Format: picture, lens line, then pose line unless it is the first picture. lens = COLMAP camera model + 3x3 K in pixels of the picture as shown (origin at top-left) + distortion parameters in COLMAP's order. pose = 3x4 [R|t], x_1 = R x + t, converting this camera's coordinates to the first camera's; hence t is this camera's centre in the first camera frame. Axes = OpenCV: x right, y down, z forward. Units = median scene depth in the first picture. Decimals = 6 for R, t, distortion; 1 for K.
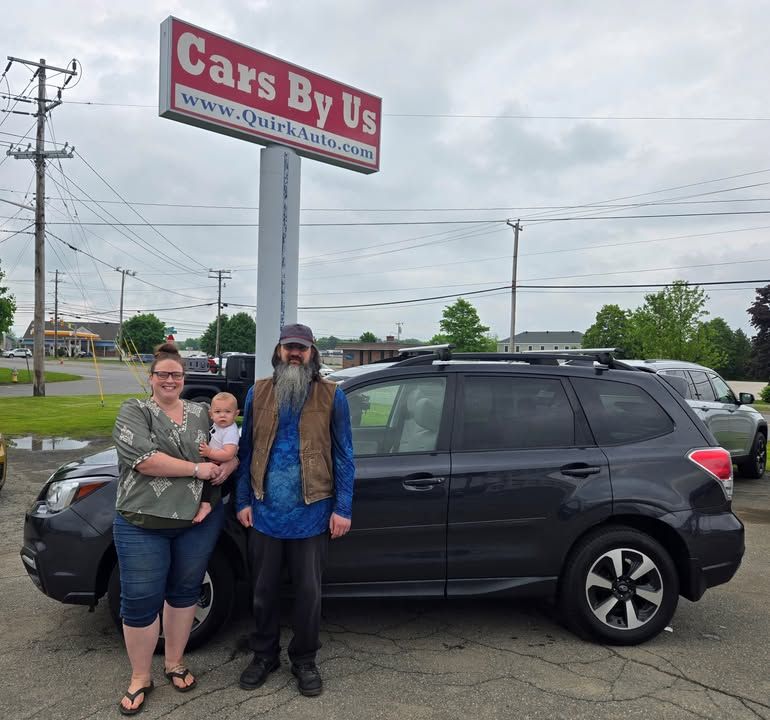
lens RADIAL K [[648.8, 0, 322.7], [0, 648.8, 360.4], [0, 0, 1]] dist [0.071007, -0.056757]
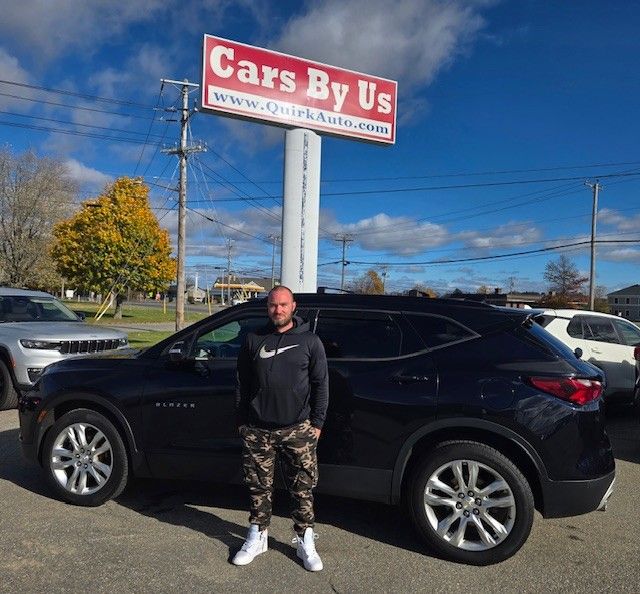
lens RADIAL K [[531.2, 0, 324.6], [0, 531.2, 309.2], [0, 0, 1]] dist [0.035775, -0.018381]
pose [[0.970872, 0.008520, -0.239446, 0.214464], [-0.008407, 0.999964, 0.001495, 0.010544], [0.239450, 0.000562, 0.970909, 0.032642]]
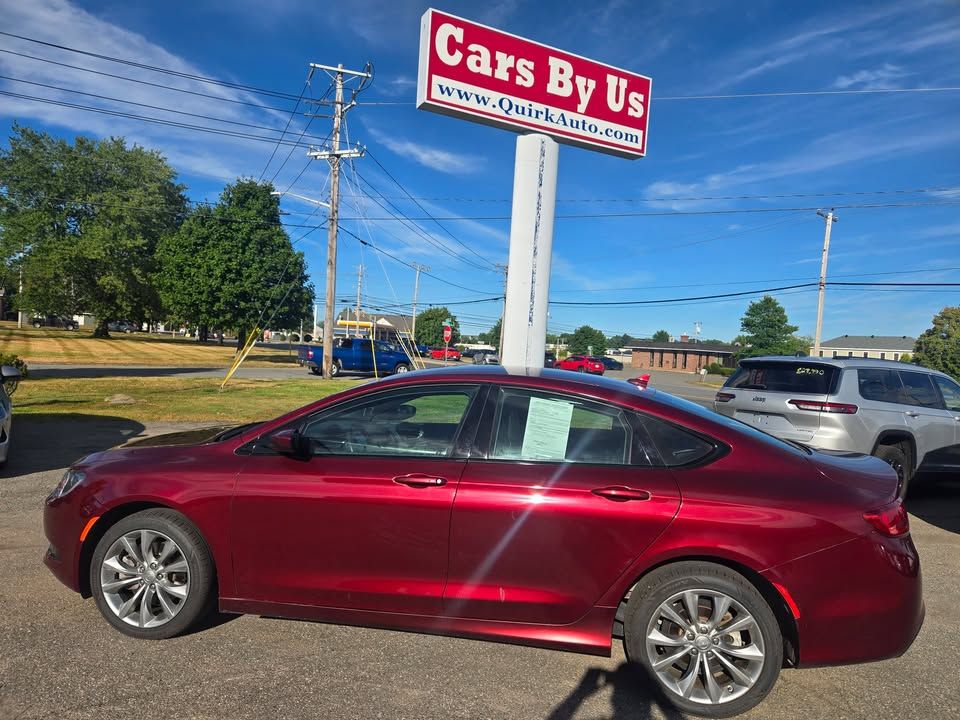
lens RADIAL K [[644.8, 0, 473.4], [0, 644.8, 369.8], [0, 0, 1]] dist [0.060516, -0.037624]
pose [[0.975523, 0.041221, -0.215998, 0.065354], [-0.036841, 0.999026, 0.024271, 0.008547], [0.216788, -0.015719, 0.976092, 0.014289]]
